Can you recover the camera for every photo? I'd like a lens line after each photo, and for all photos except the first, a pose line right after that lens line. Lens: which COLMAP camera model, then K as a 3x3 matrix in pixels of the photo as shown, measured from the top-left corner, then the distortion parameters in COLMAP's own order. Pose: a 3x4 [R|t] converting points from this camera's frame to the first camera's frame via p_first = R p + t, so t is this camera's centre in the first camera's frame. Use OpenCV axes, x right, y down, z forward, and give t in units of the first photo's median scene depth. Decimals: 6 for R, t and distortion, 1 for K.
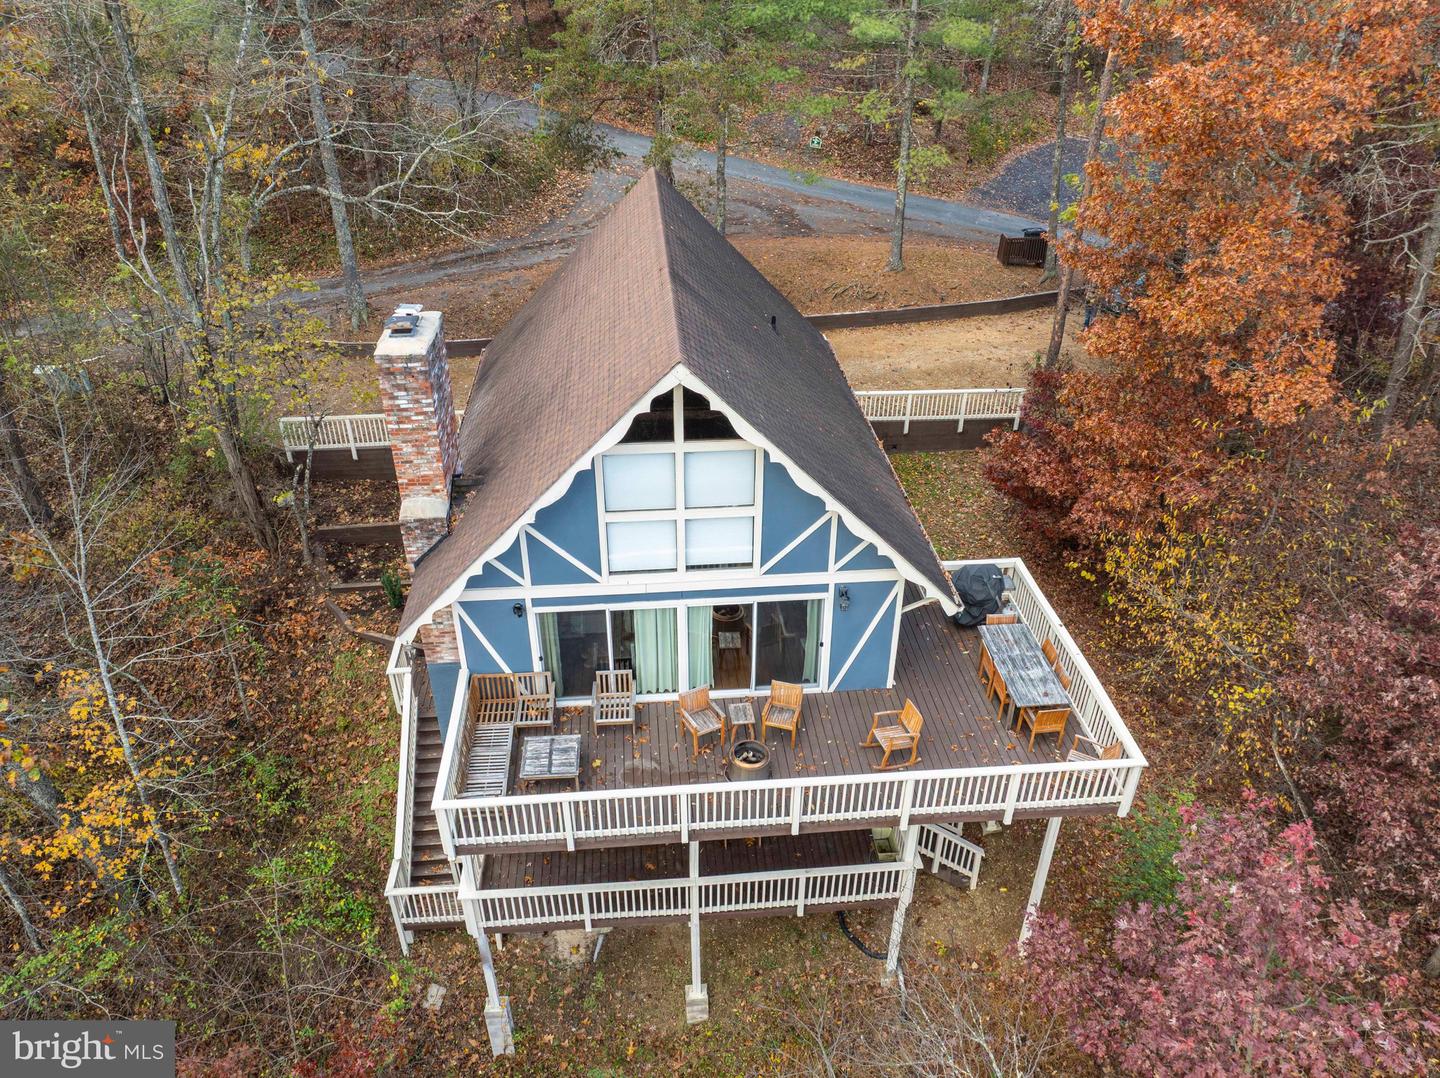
lens RADIAL K [[1013.2, 0, 731.0], [0, 1013.2, 536.0], [0, 0, 1]] dist [-0.029515, -0.000830]
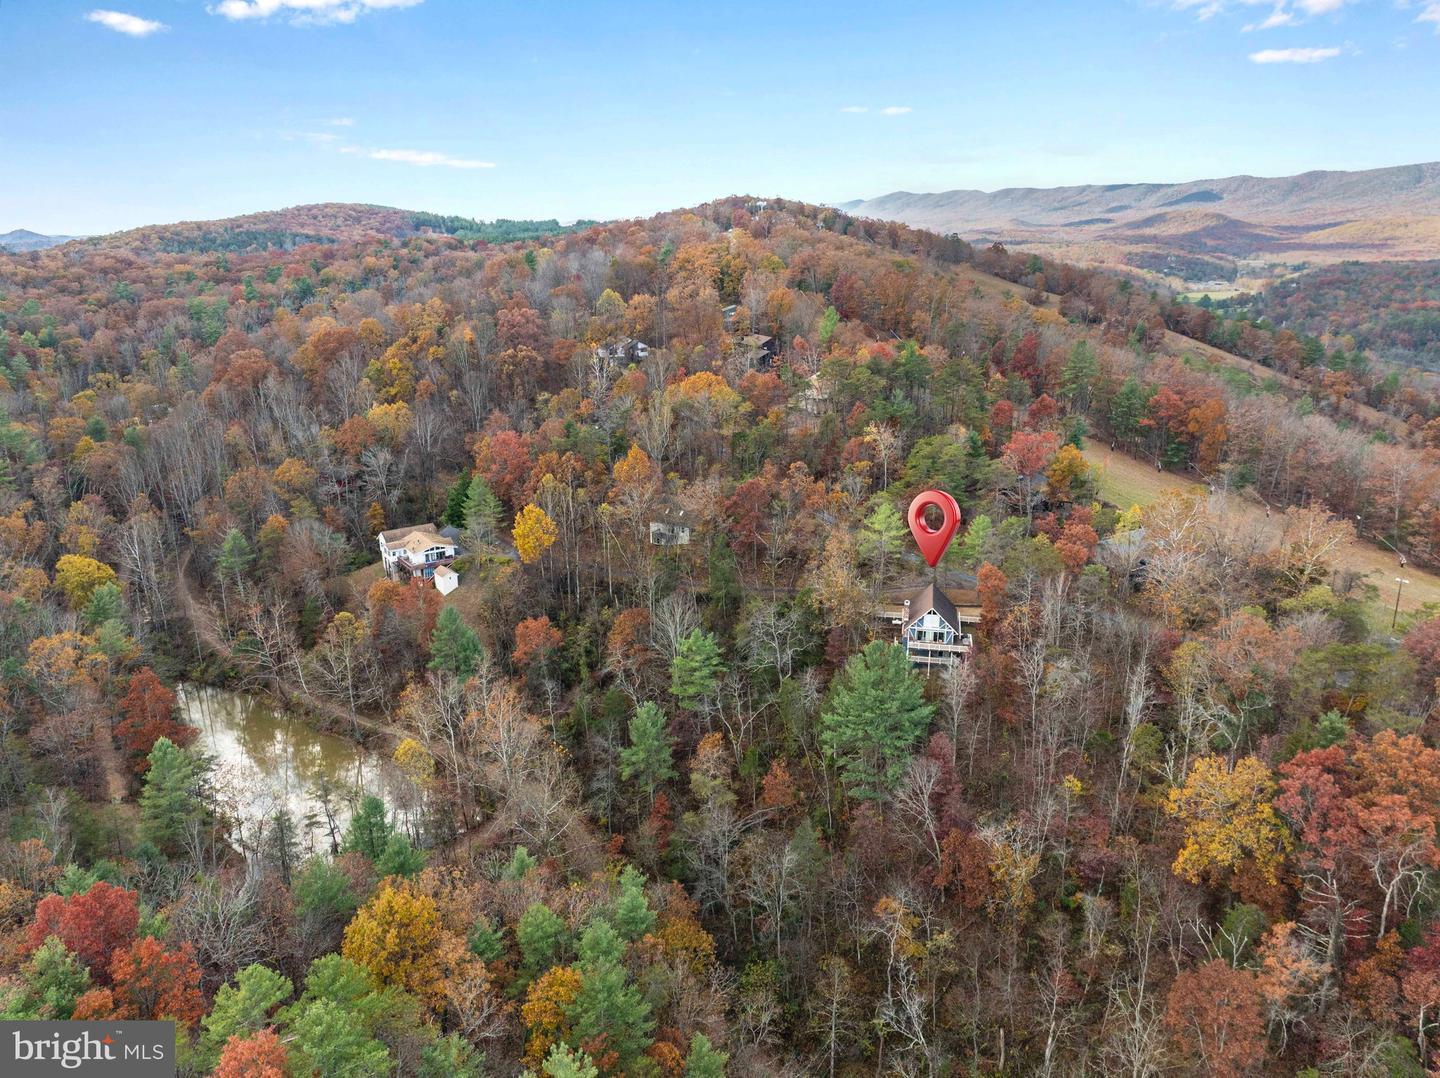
lens RADIAL K [[1013.2, 0, 709.0], [0, 1013.2, 534.4], [0, 0, 1]] dist [-0.029515, -0.000830]
pose [[0.953240, 0.075797, -0.292555, 0.718776], [-0.147911, 0.961184, -0.232912, 1.808595], [0.263545, 0.265293, 0.927450, -9.172221]]
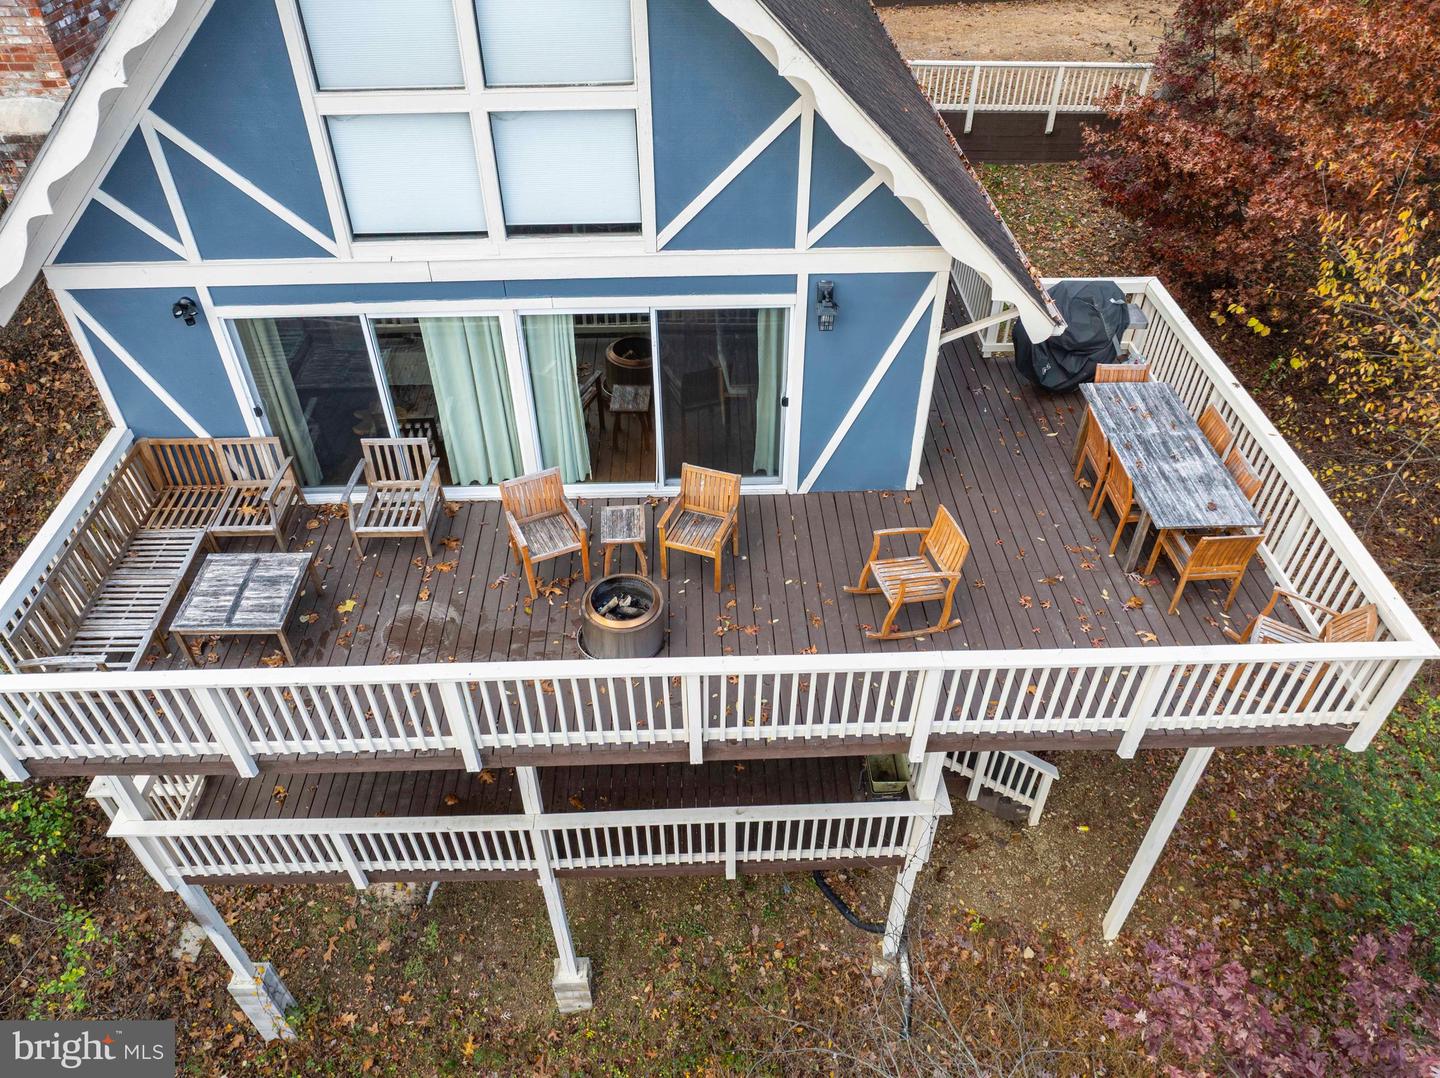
lens RADIAL K [[1013.2, 0, 733.8], [0, 1013.2, 536.9], [0, 0, 1]] dist [-0.029515, -0.000830]
pose [[0.998580, 0.032648, -0.042106, 0.089258], [-0.025193, 0.985669, 0.166798, 0.090965], [0.046948, -0.165500, 0.985092, 0.473038]]
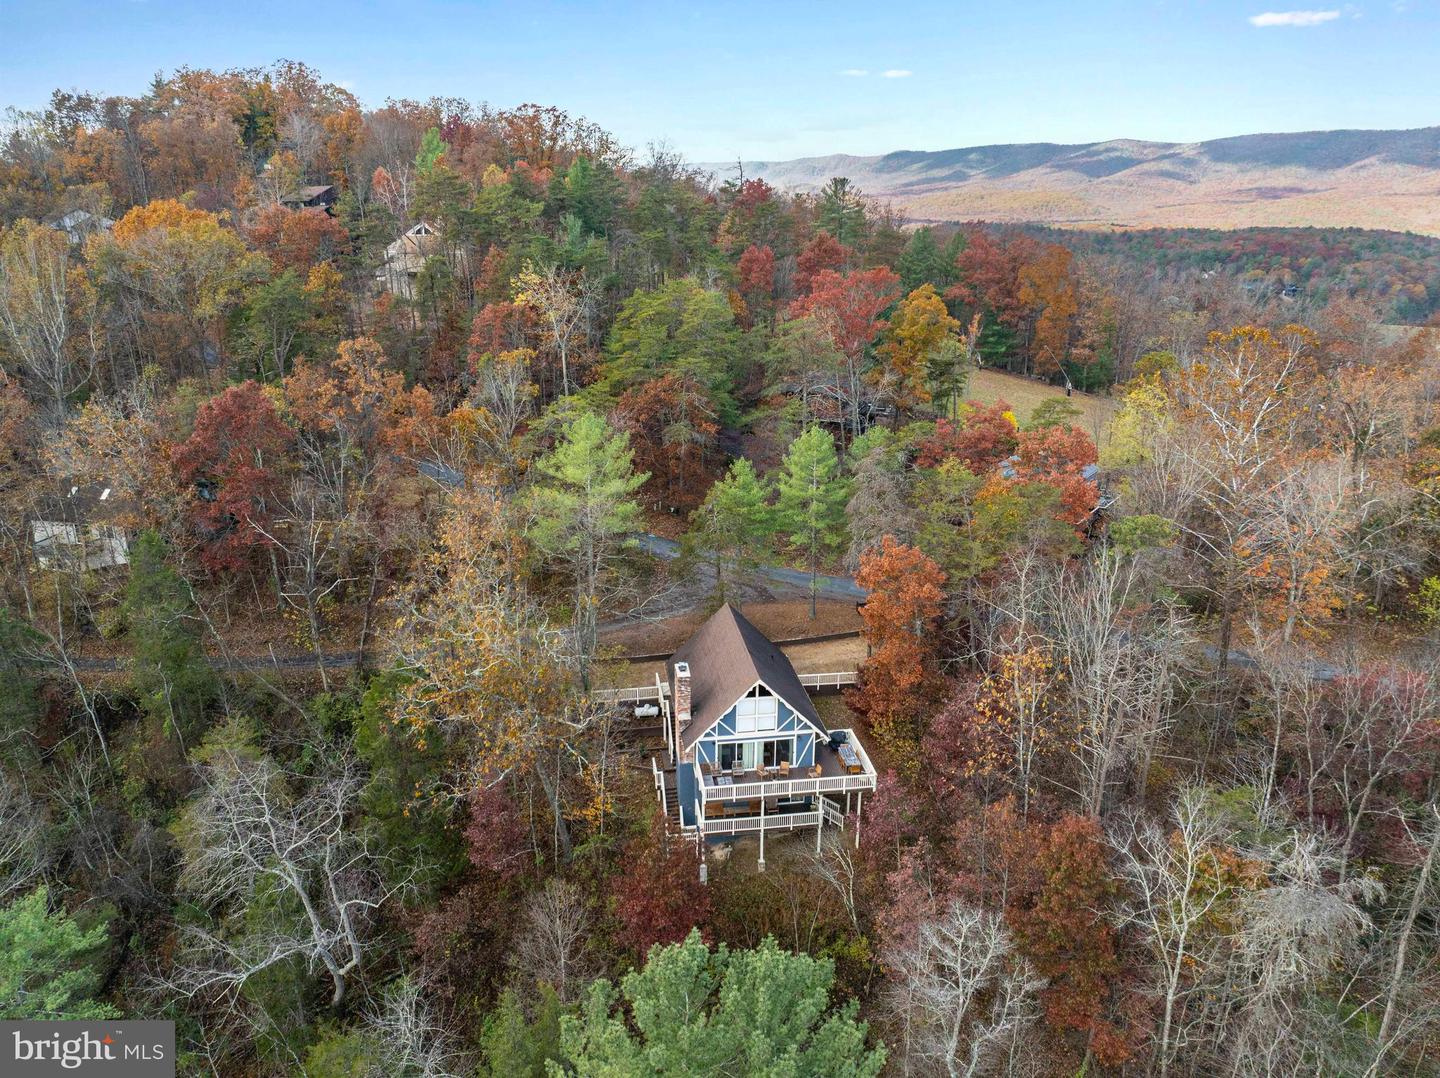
lens RADIAL K [[1013.2, 0, 728.1], [0, 1013.2, 533.2], [0, 0, 1]] dist [-0.029515, -0.000830]
pose [[0.997977, -0.019237, 0.060604, -0.355233], [0.033207, 0.970506, -0.238778, 0.206577], [-0.054223, 0.240307, 0.969181, -2.727790]]
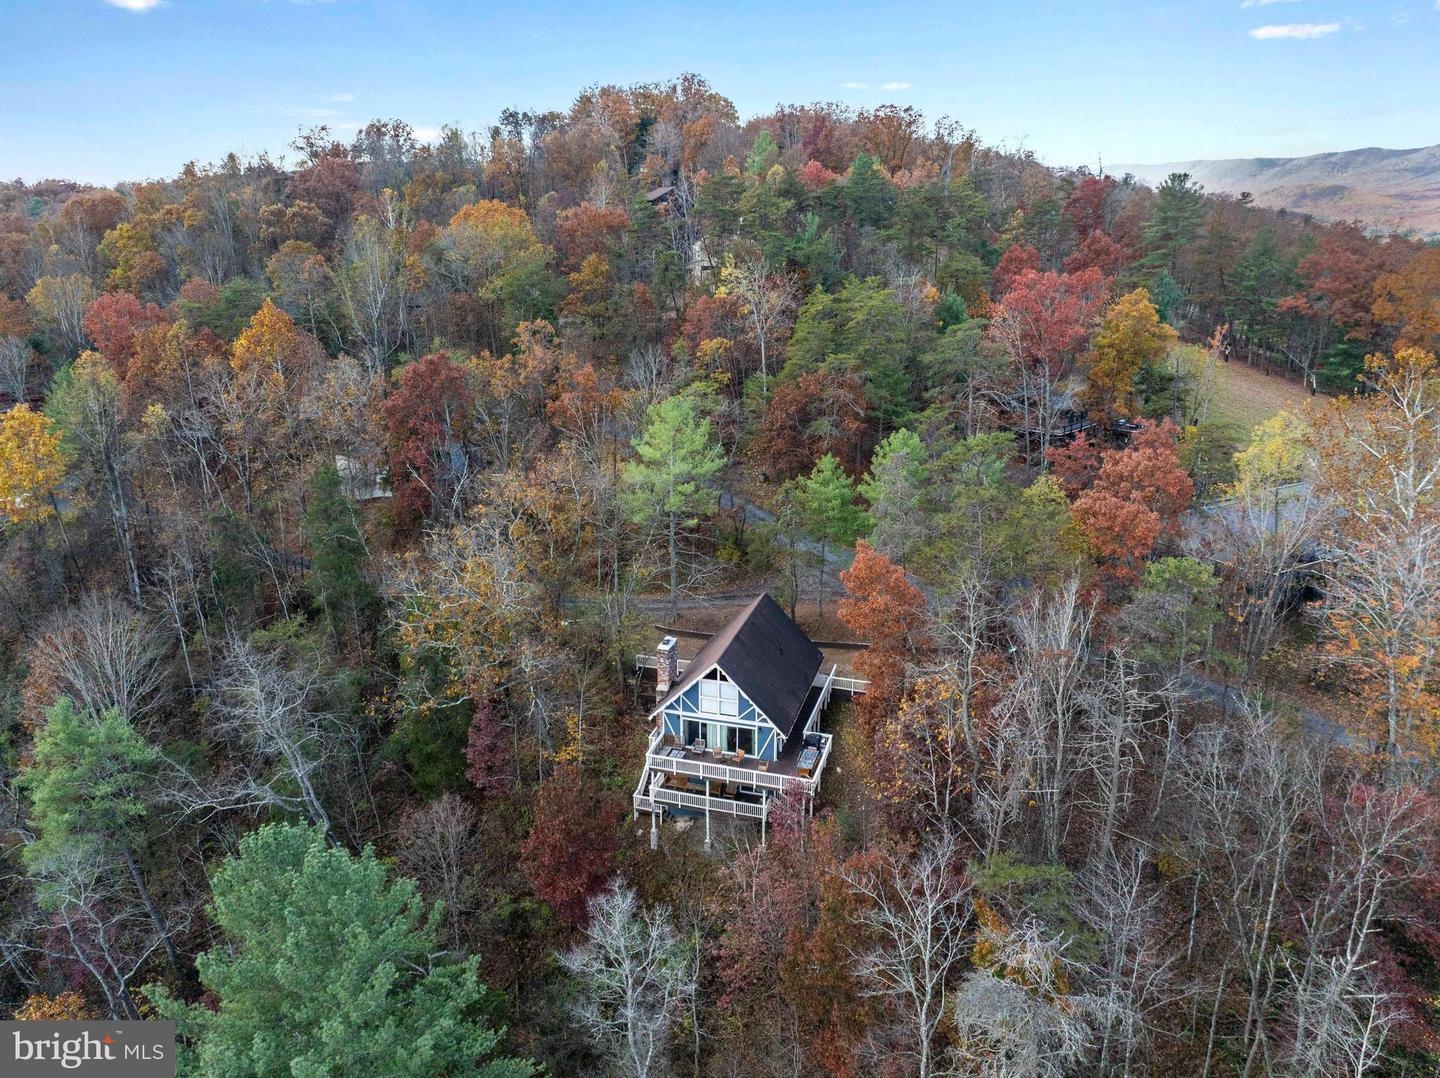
lens RADIAL K [[1013.2, 0, 729.2], [0, 1013.2, 536.7], [0, 0, 1]] dist [-0.029515, -0.000830]
pose [[0.929034, 0.108638, -0.353685, 1.230772], [-0.189644, 0.960622, -0.203077, 0.153647], [0.317695, 0.255739, 0.913054, -2.583208]]
